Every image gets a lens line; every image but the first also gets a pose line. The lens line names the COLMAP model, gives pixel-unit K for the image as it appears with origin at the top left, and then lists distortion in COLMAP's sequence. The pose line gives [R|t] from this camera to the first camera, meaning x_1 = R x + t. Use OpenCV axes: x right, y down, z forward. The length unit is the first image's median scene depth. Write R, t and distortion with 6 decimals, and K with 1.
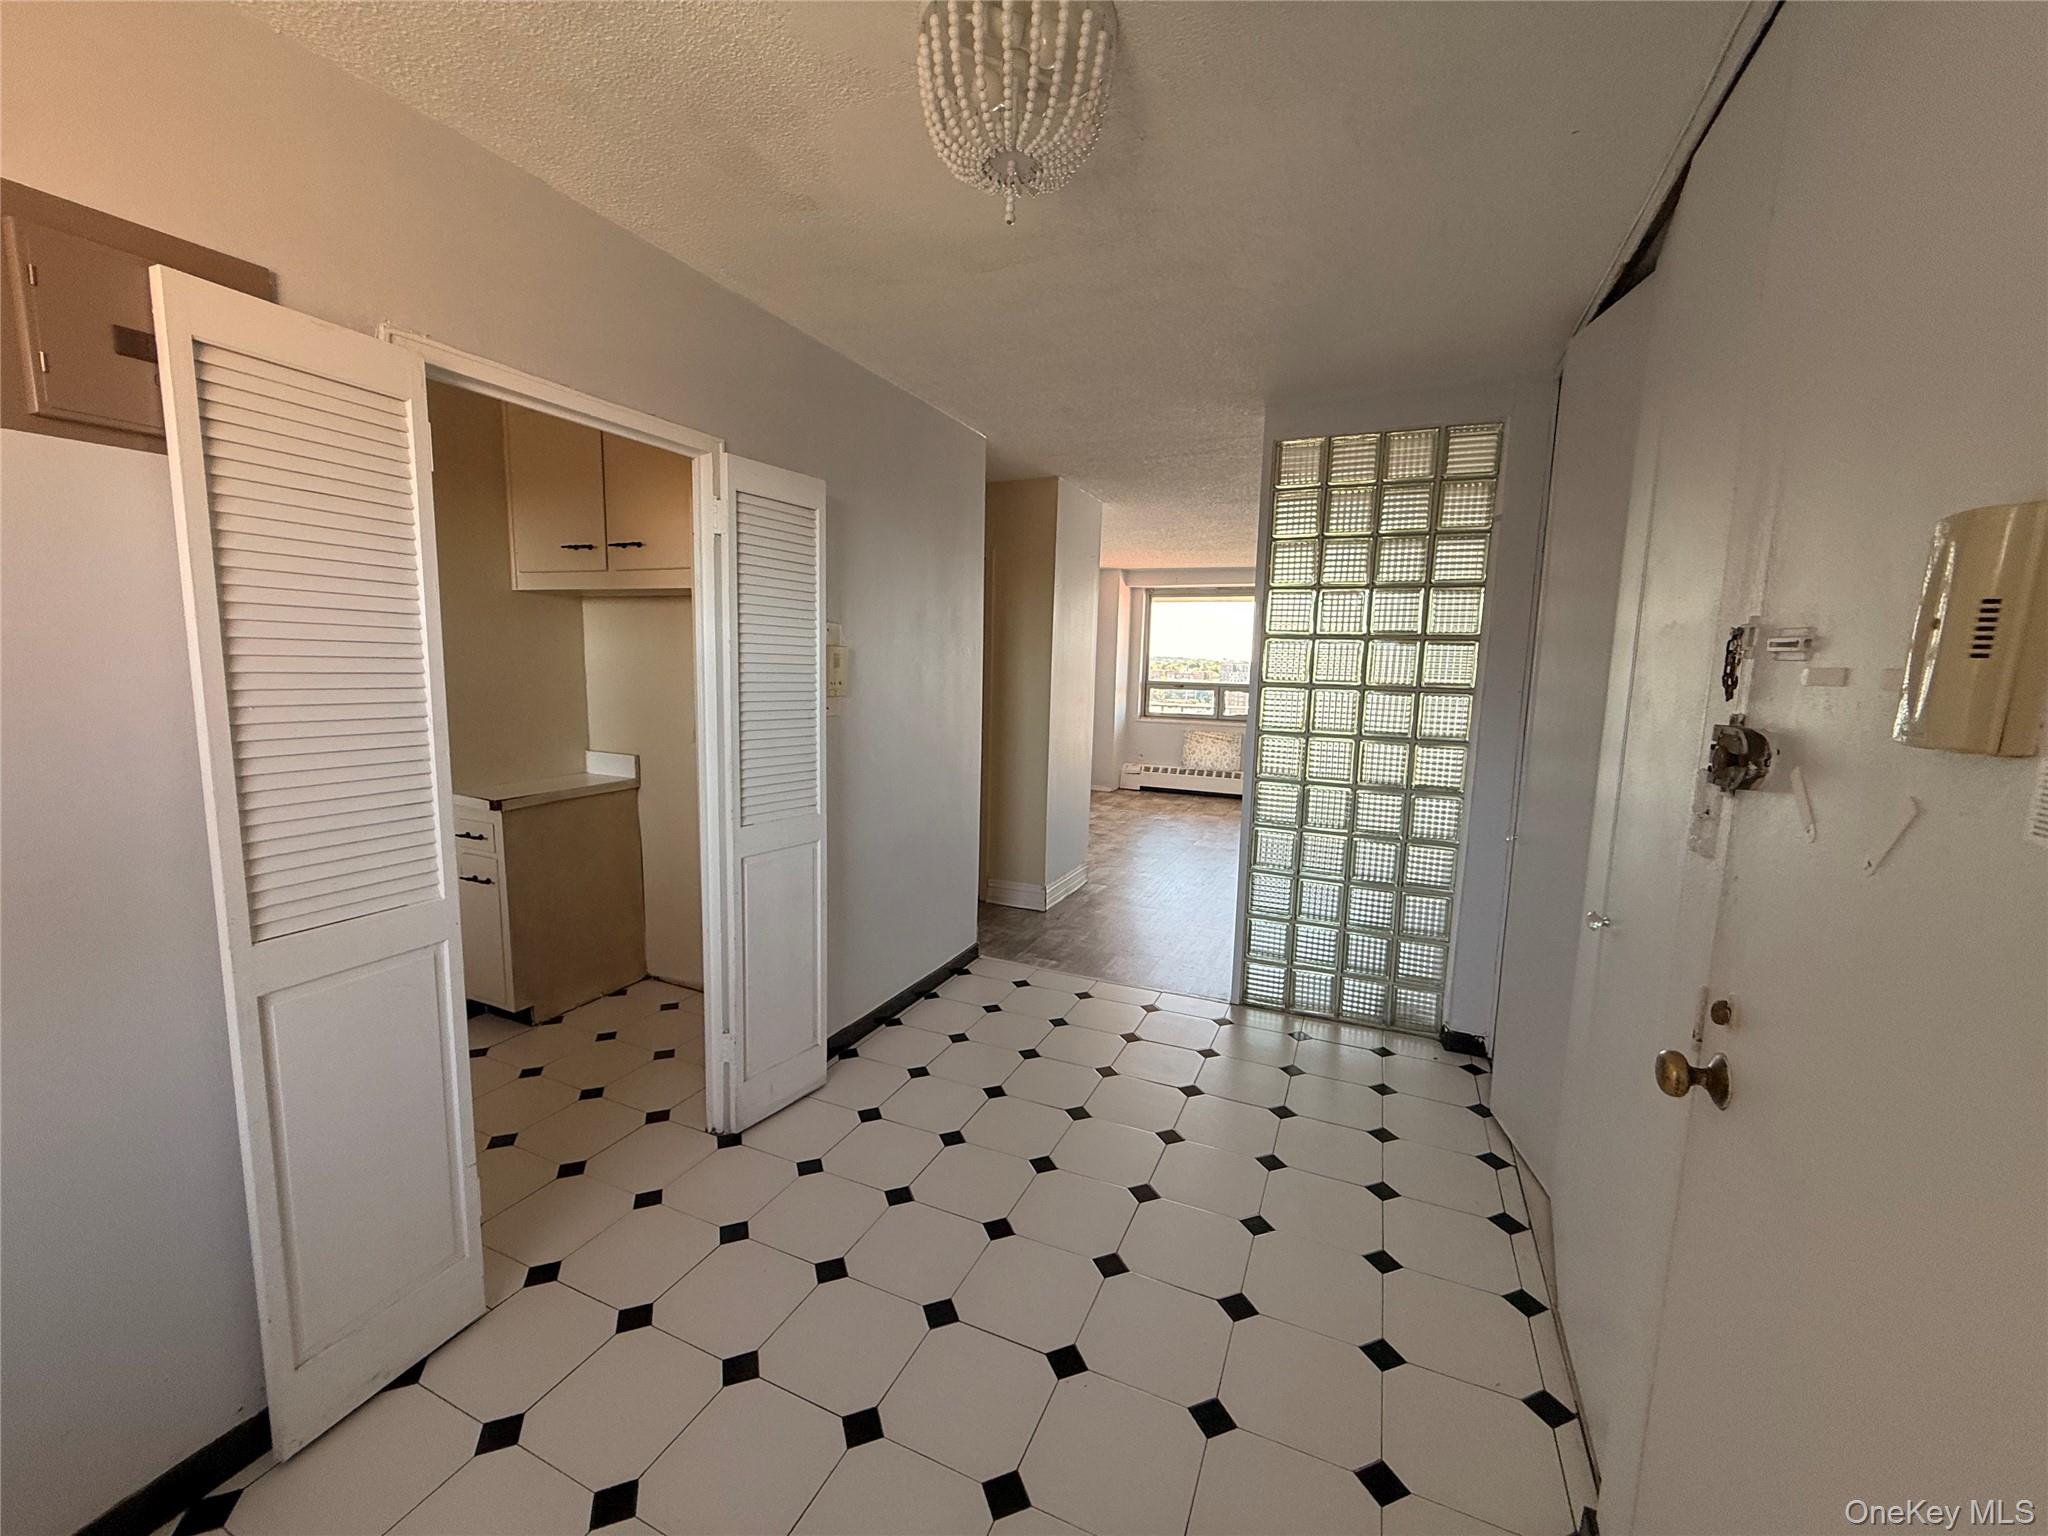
lens RADIAL K [[820.7, 0, 1028.9], [0, 820.7, 778.9], [0, 0, 1]] dist [0.021440, 0.000005]
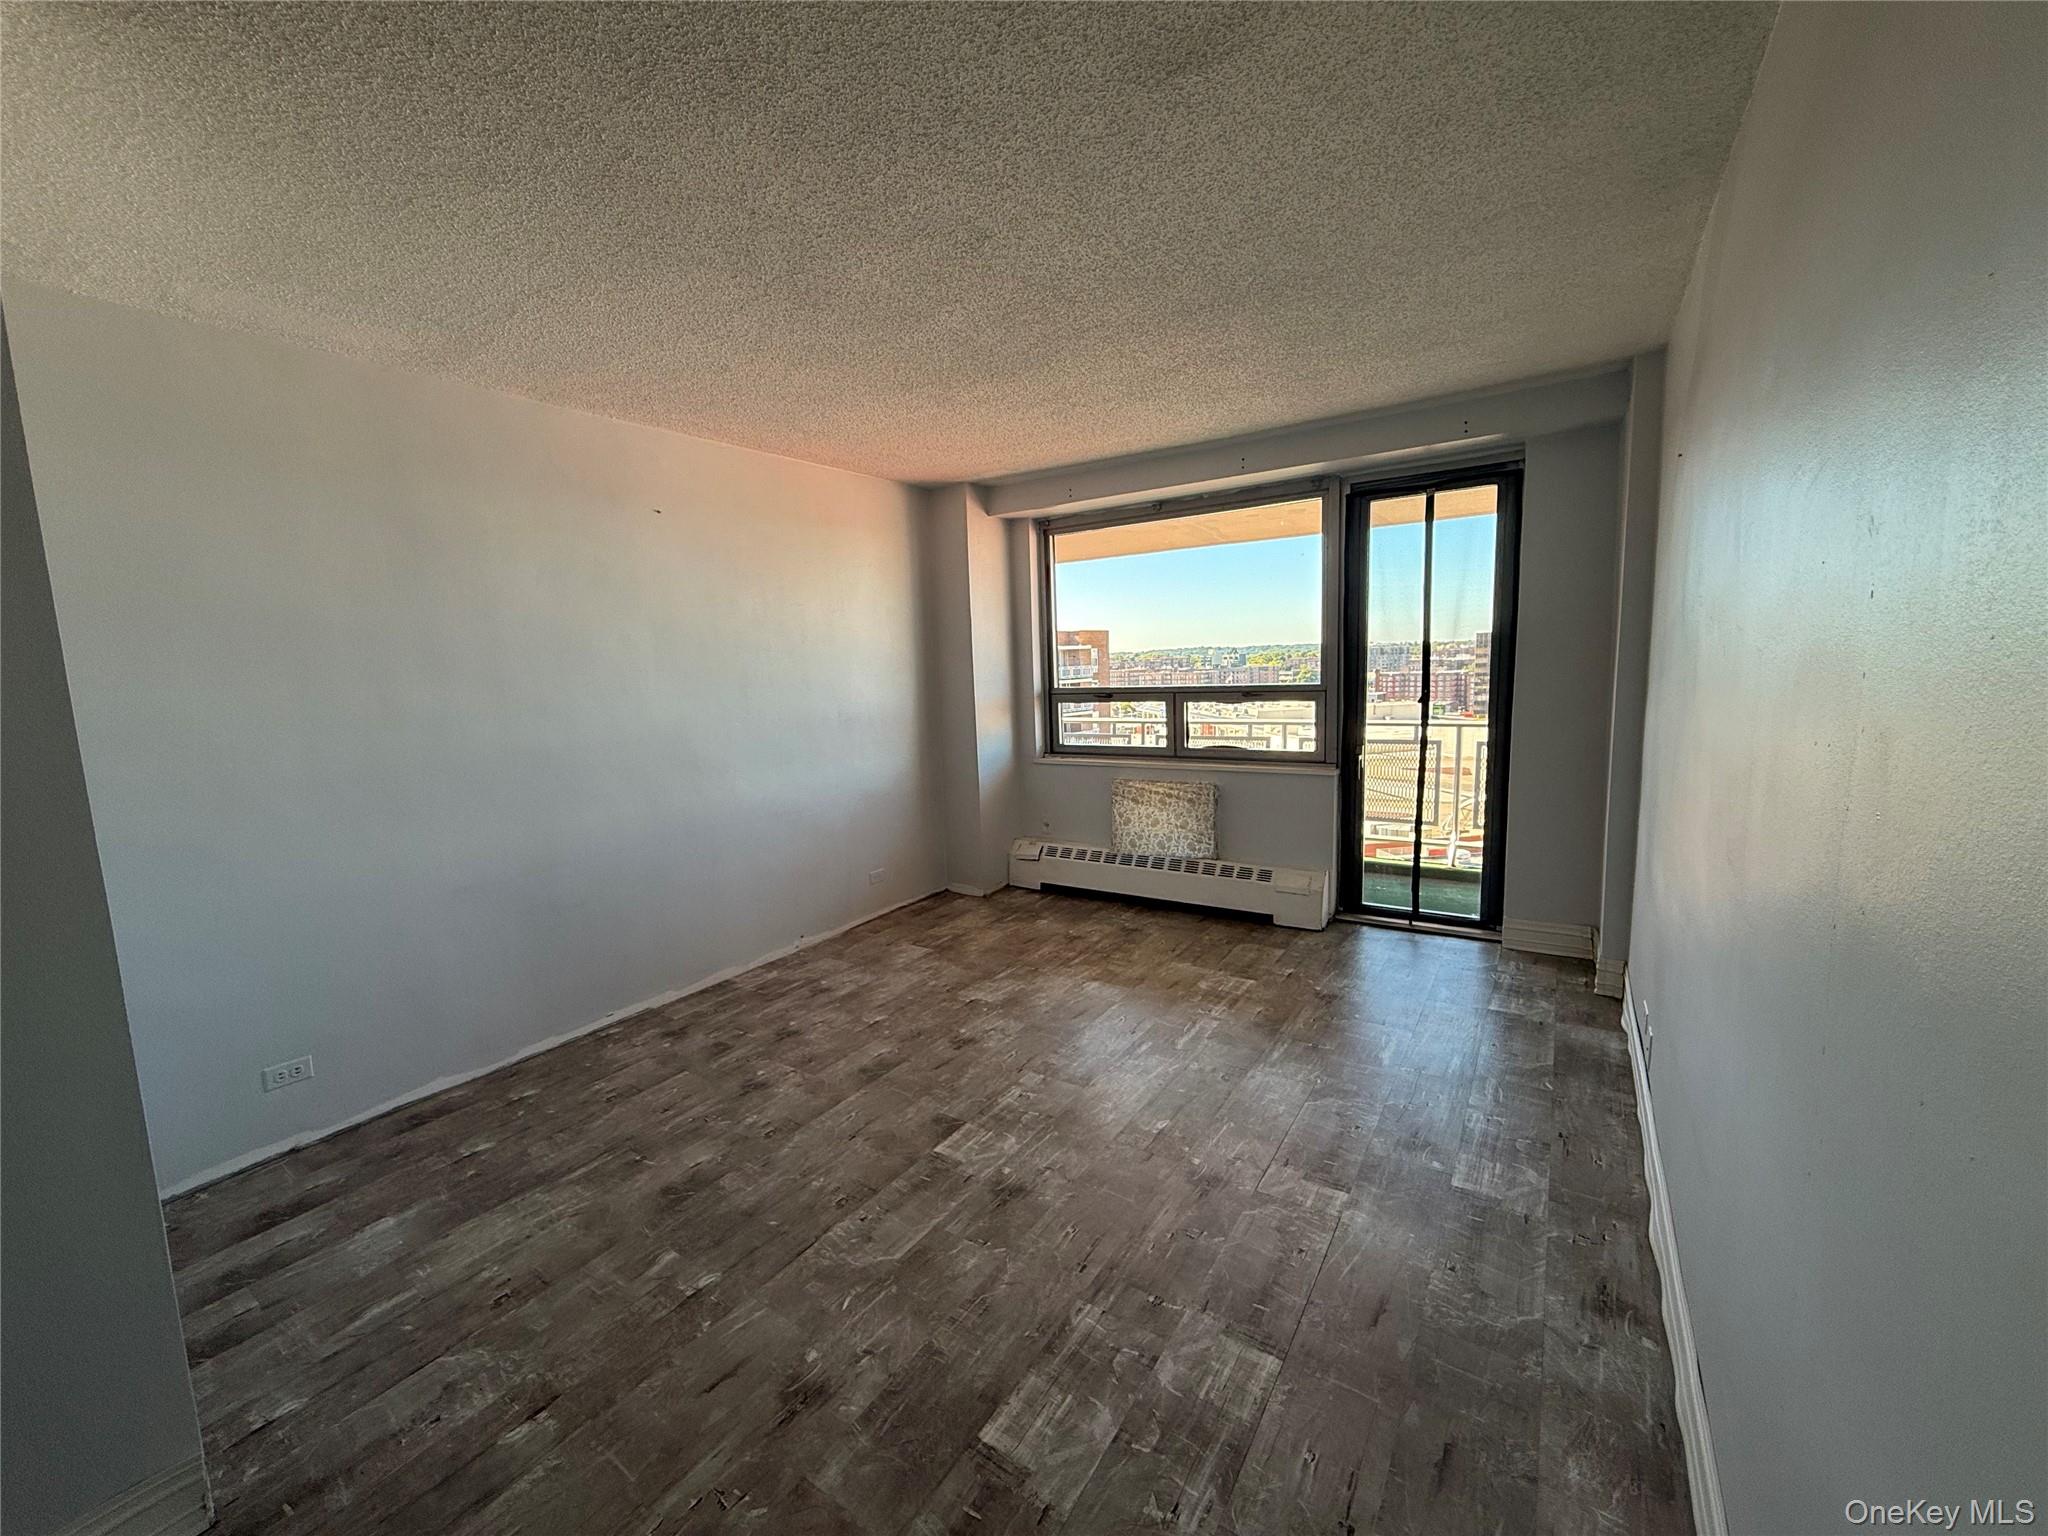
lens RADIAL K [[820.7, 0, 1022.3], [0, 820.7, 758.5], [0, 0, 1]] dist [0.021440, 0.000005]
pose [[0.983379, -0.035344, -0.178089, 0.225128], [0.030121, 0.999036, -0.031948, -0.056731], [0.179047, 0.026053, 0.983496, 0.468671]]
